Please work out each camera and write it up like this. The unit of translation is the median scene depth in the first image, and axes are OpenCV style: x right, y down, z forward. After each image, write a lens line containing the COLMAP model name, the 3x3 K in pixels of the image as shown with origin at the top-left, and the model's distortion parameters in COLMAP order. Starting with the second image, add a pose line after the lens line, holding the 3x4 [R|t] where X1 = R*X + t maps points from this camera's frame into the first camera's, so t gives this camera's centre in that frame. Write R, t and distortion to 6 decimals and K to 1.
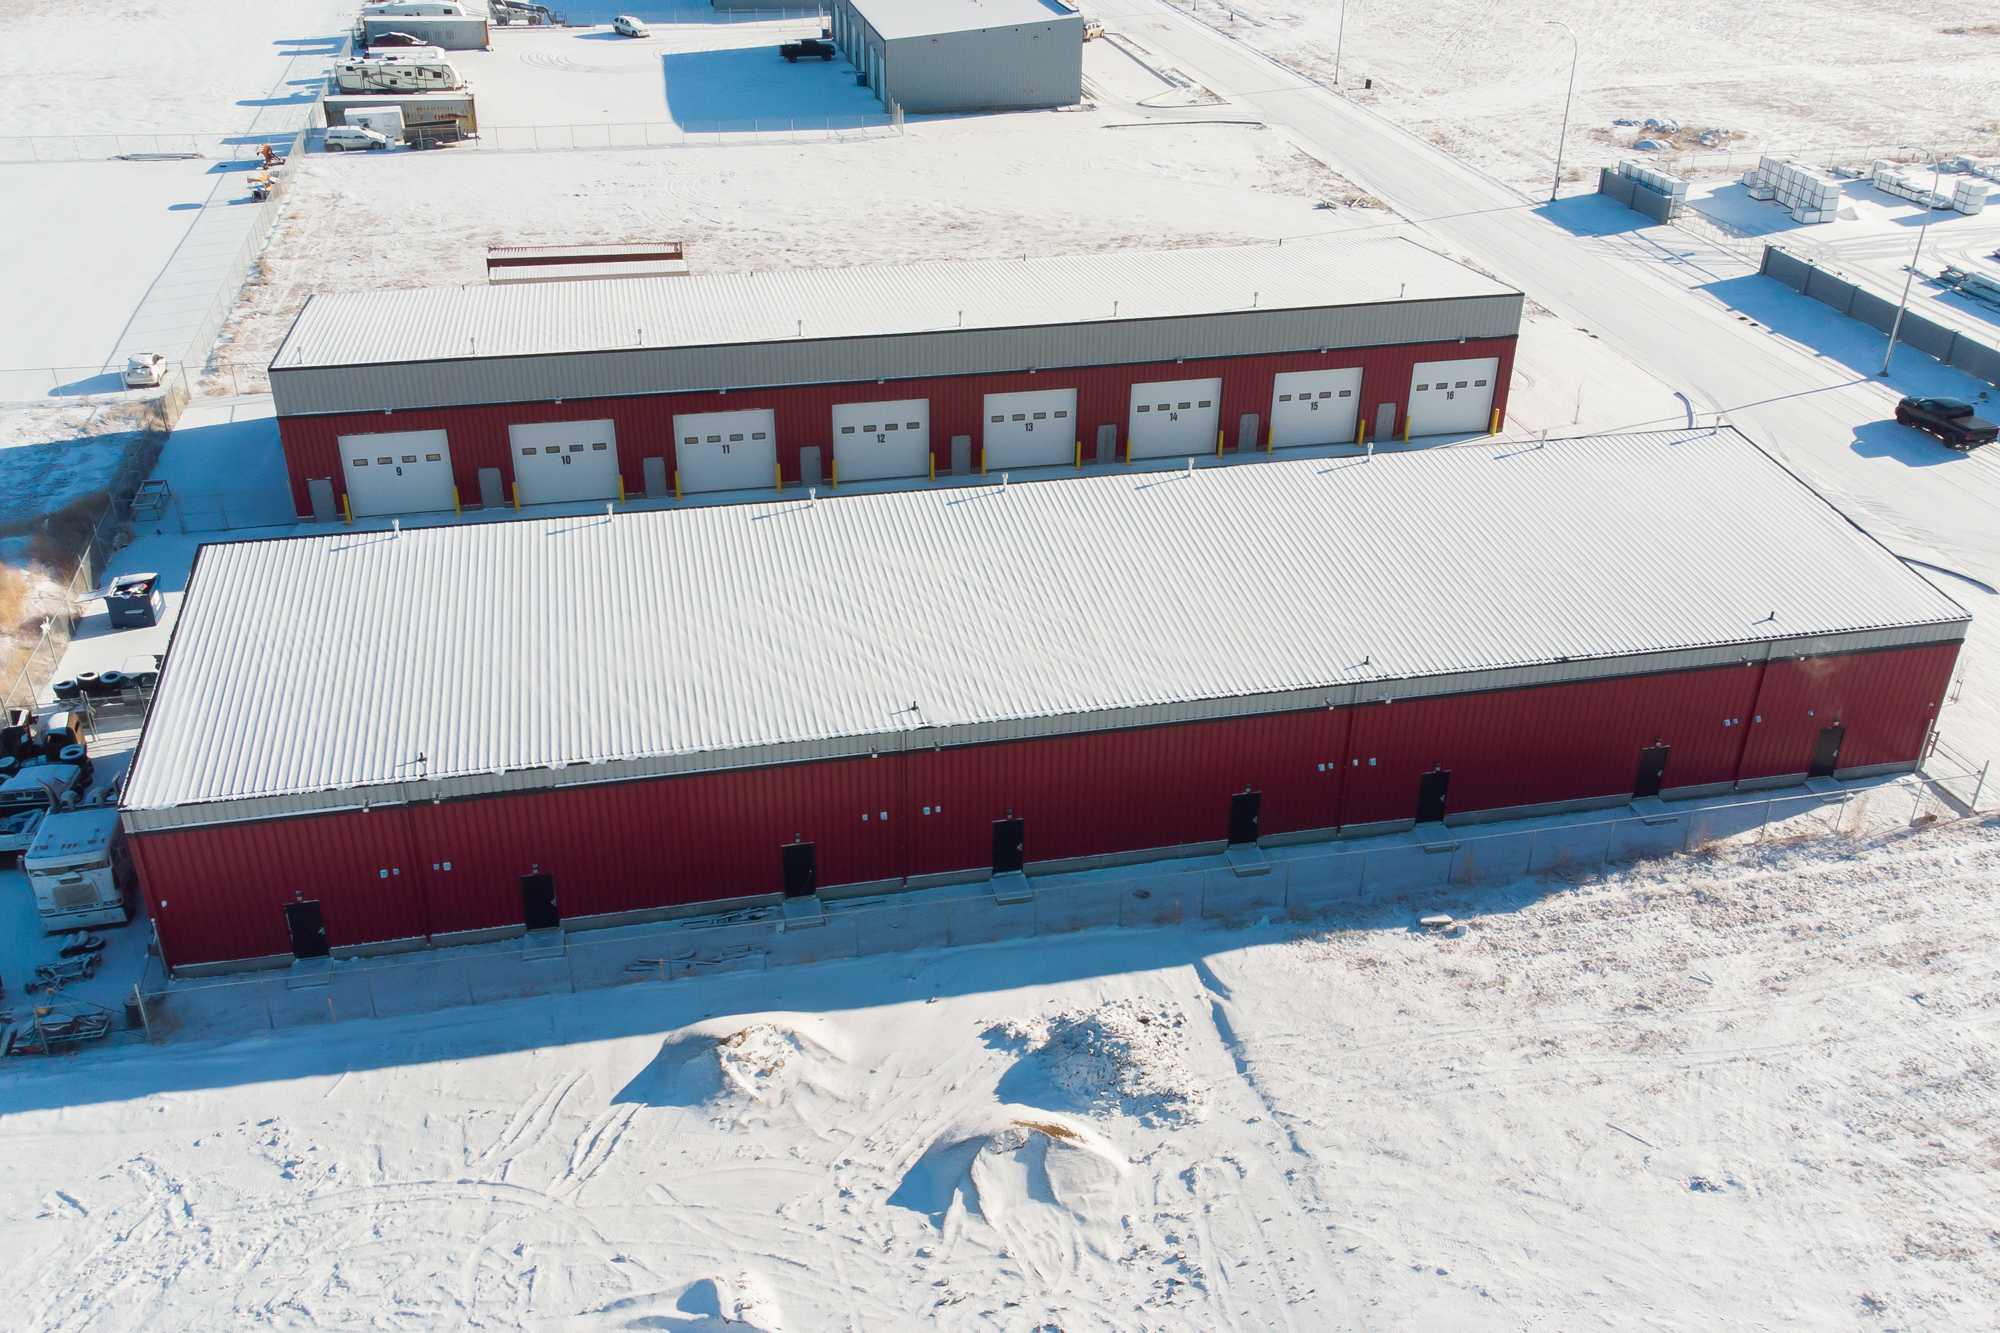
lens RADIAL K [[1768.6, 0, 986.9], [0, 1768.6, 653.3], [0, 0, 1]] dist [0.012725, 0.070463]
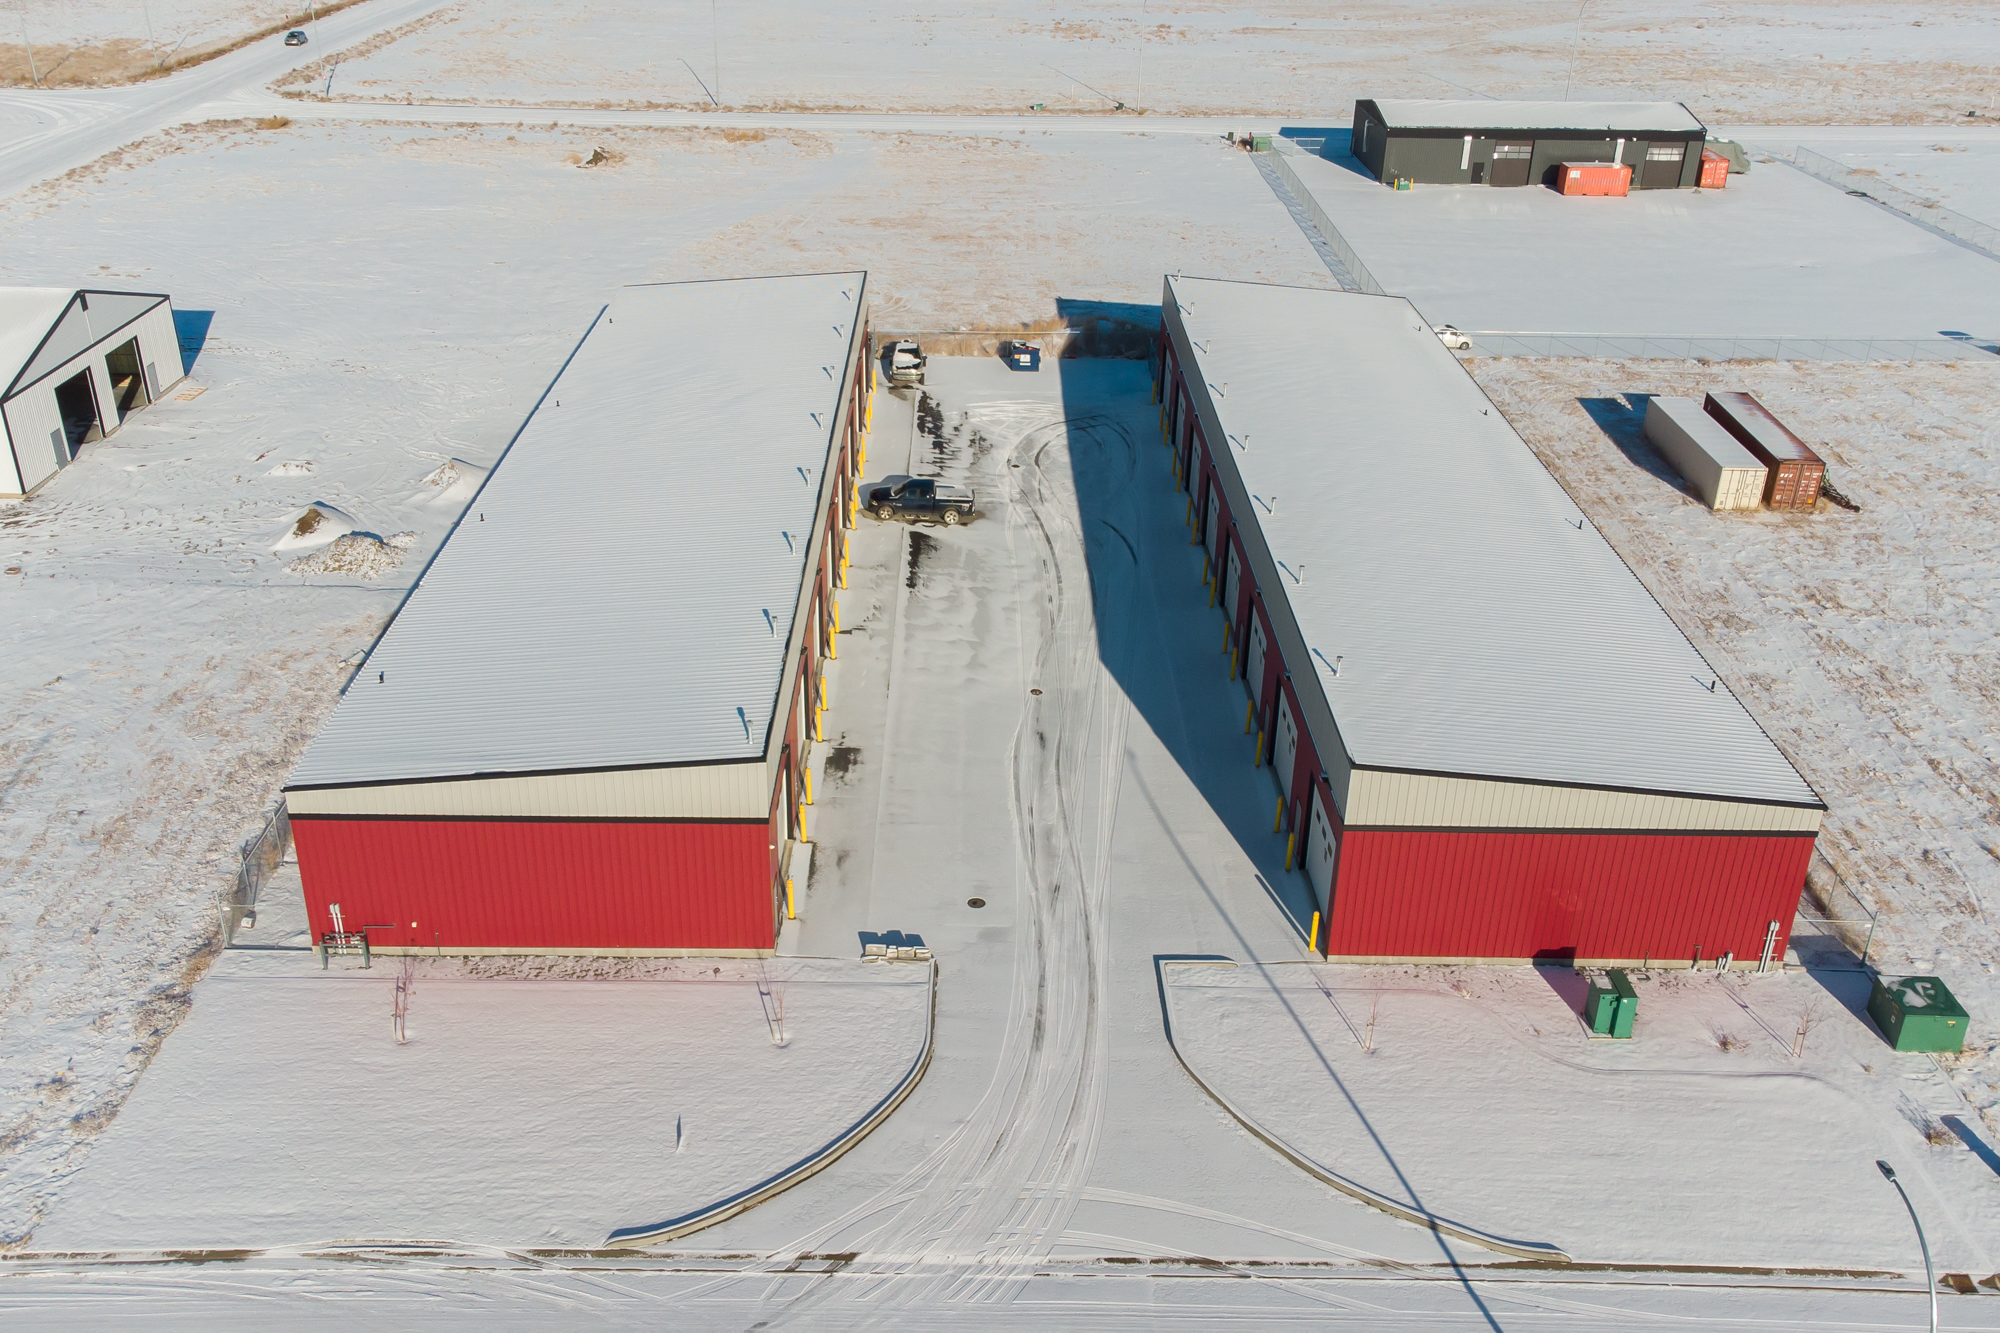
lens RADIAL K [[1768.6, 0, 993.4], [0, 1768.6, 672.4], [0, 0, 1]] dist [0.012725, 0.070463]
pose [[-0.199236, 0.433257, -0.878973, 0.659303], [-0.492708, 0.731049, 0.472024, -0.350898], [0.847080, 0.527121, 0.067818, 0.644890]]
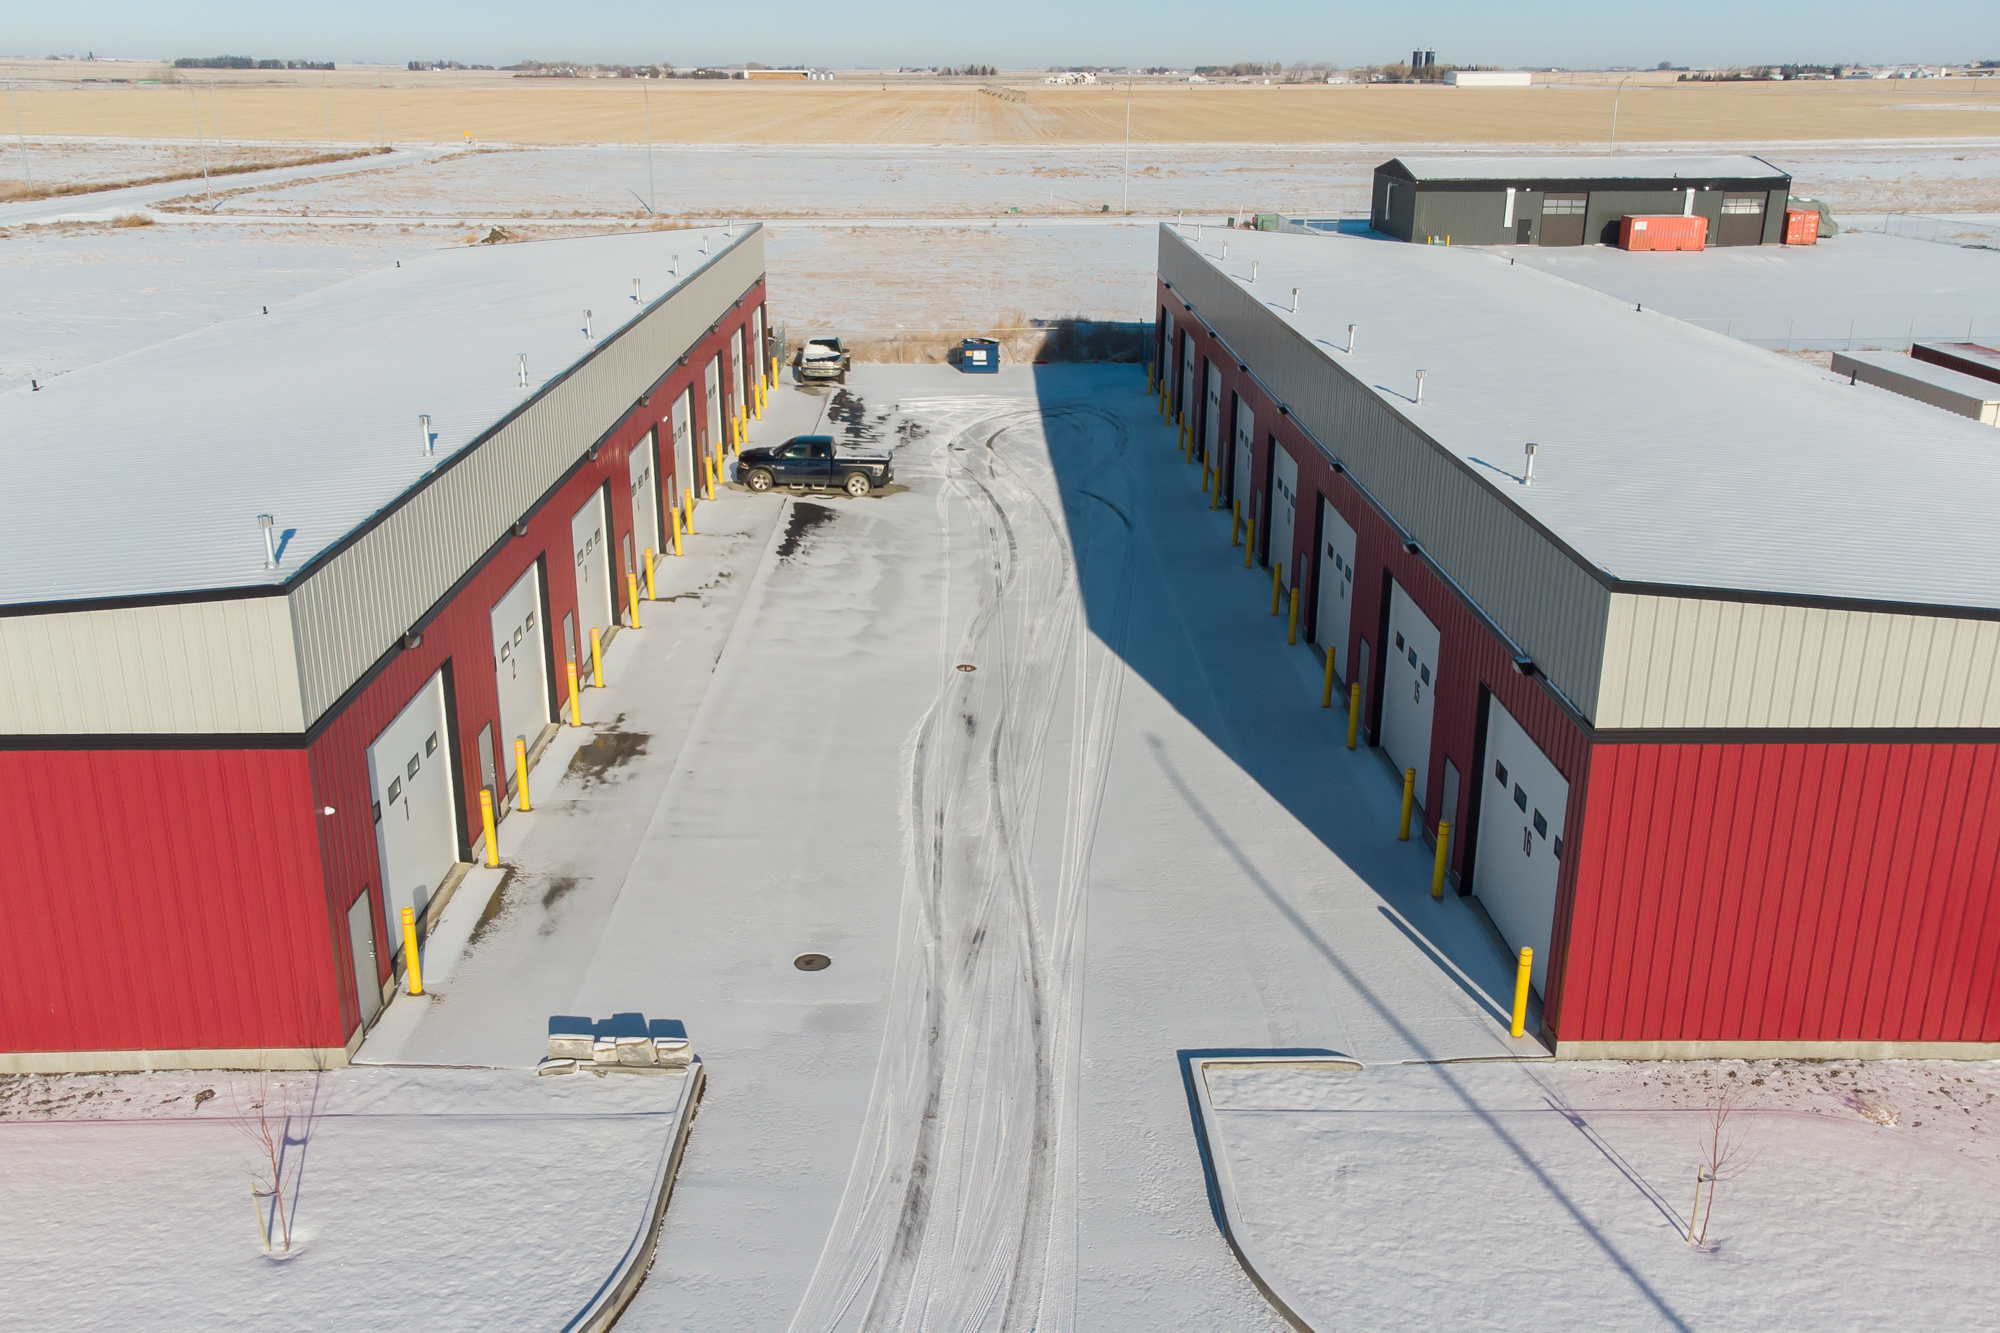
lens RADIAL K [[1768.6, 0, 997.4], [0, 1768.6, 674.7], [0, 0, 1]] dist [0.012725, 0.070463]
pose [[-0.193708, 0.309655, -0.930909, 0.448492], [-0.478632, 0.798464, 0.365194, -0.189734], [0.856381, 0.516304, -0.006458, 0.716029]]
